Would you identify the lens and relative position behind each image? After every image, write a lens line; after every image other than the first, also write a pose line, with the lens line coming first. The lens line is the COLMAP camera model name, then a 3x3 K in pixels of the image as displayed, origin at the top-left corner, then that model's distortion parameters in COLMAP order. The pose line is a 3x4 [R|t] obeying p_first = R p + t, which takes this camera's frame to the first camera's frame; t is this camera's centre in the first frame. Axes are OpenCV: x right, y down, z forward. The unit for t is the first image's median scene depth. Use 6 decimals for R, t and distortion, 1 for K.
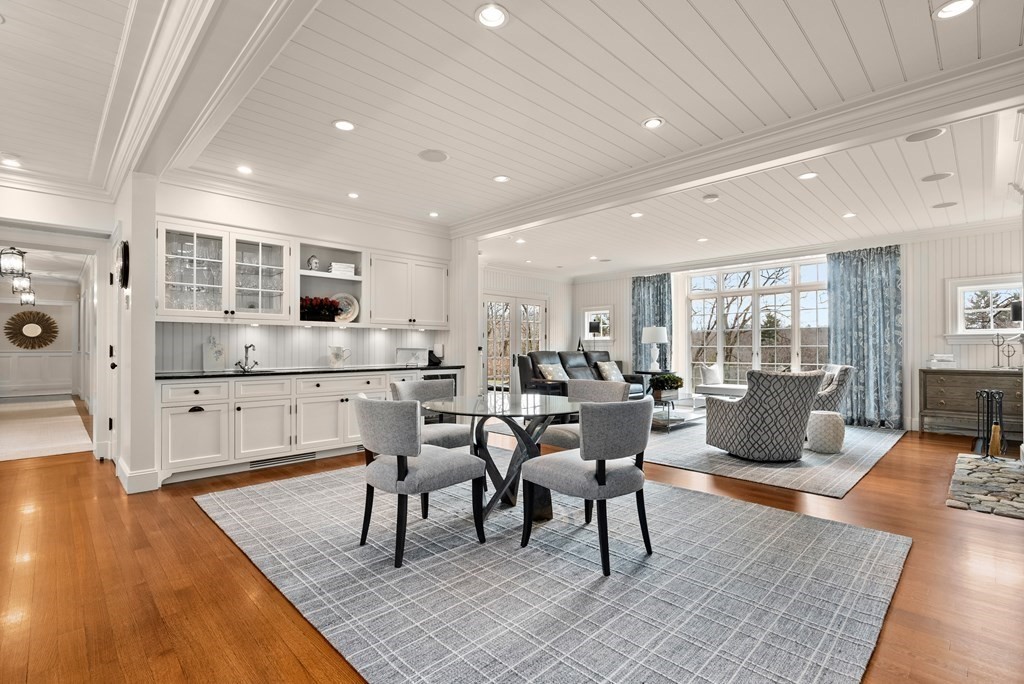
lens RADIAL K [[473.8, 0, 511.1], [0, 473.8, 344.1], [0, 0, 1]] dist [-0.008071, 0.002956]
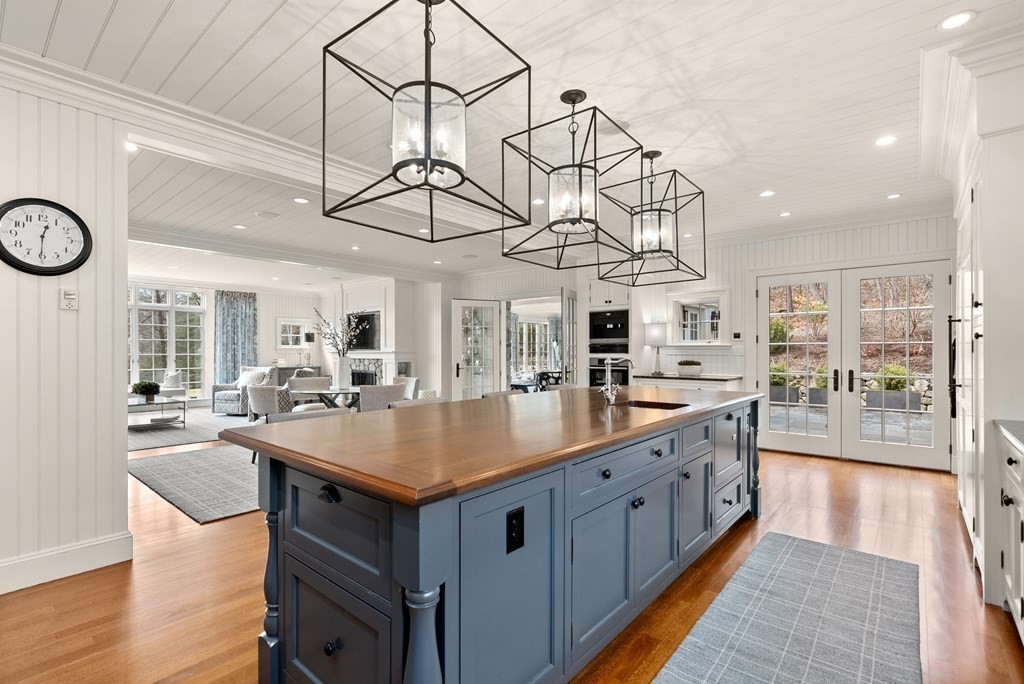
lens RADIAL K [[473.8, 0, 509.9], [0, 473.8, 351.5], [0, 0, 1]] dist [-0.008071, 0.002956]
pose [[-0.091007, -0.000231, 0.995850, -0.983901], [-0.006173, 0.999981, -0.000332, -0.011755], [-0.995831, -0.006177, -0.091006, 0.282637]]
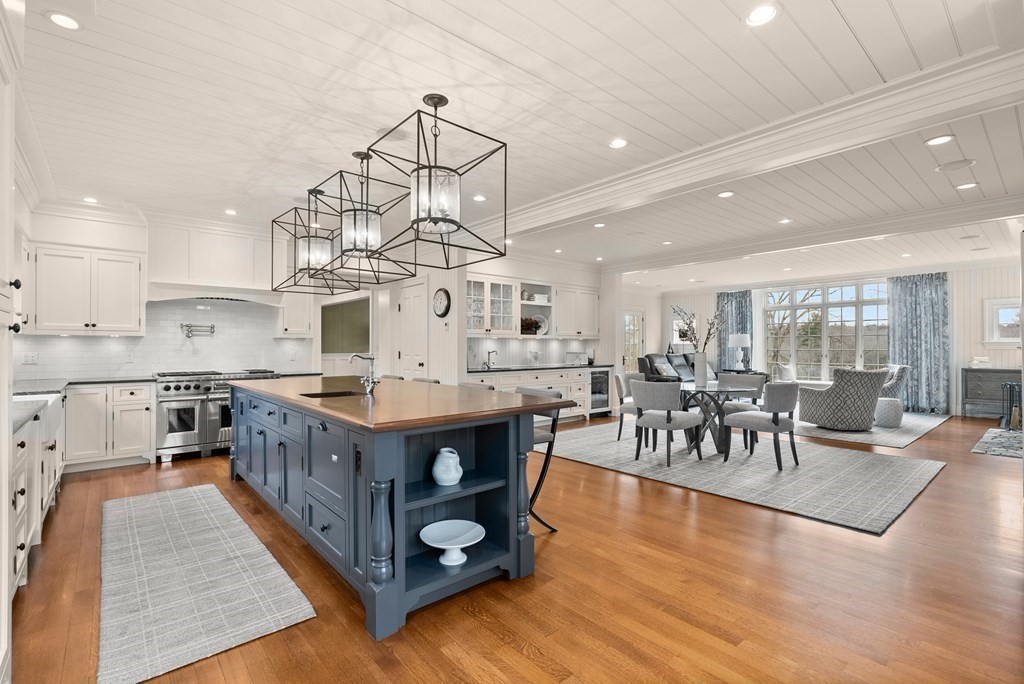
lens RADIAL K [[473.8, 0, 507.6], [0, 473.8, 345.0], [0, 0, 1]] dist [-0.008071, 0.002956]
pose [[0.997325, -0.000626, -0.073092, -0.306271], [0.000916, 0.999992, 0.003928, -0.018122], [0.073089, -0.003985, 0.997317, -0.408688]]
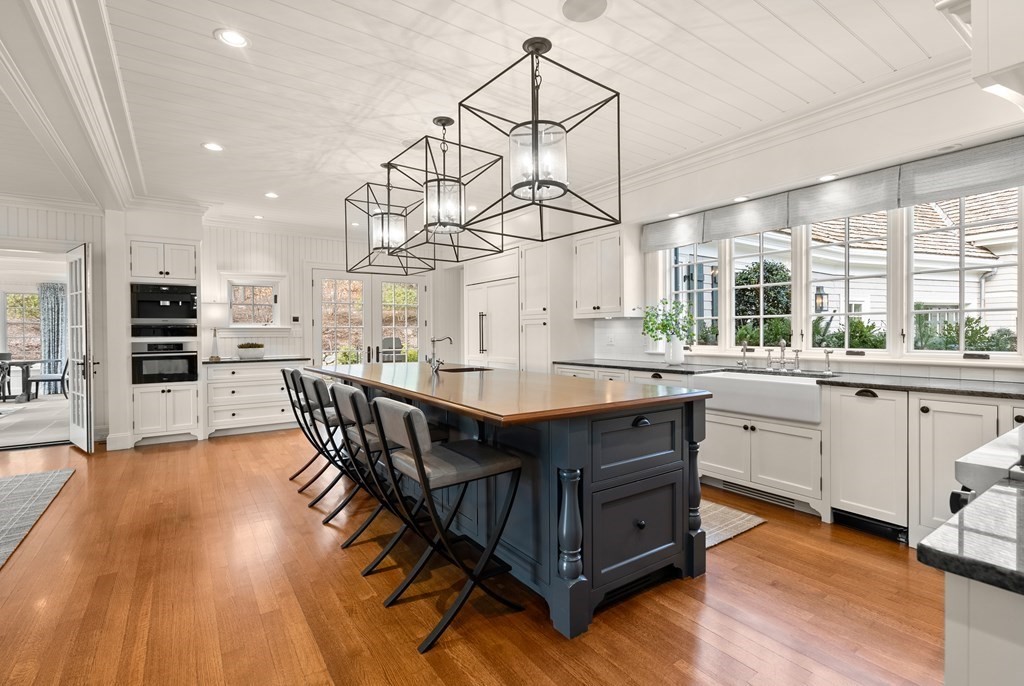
lens RADIAL K [[473.8, 0, 511.3], [0, 473.8, 341.3], [0, 0, 1]] dist [-0.008071, 0.002956]
pose [[-0.985729, 0.005405, 0.168255, -0.705930], [0.007442, 0.999906, 0.011479, -0.006102], [-0.168177, 0.012567, -0.985677, 0.715412]]
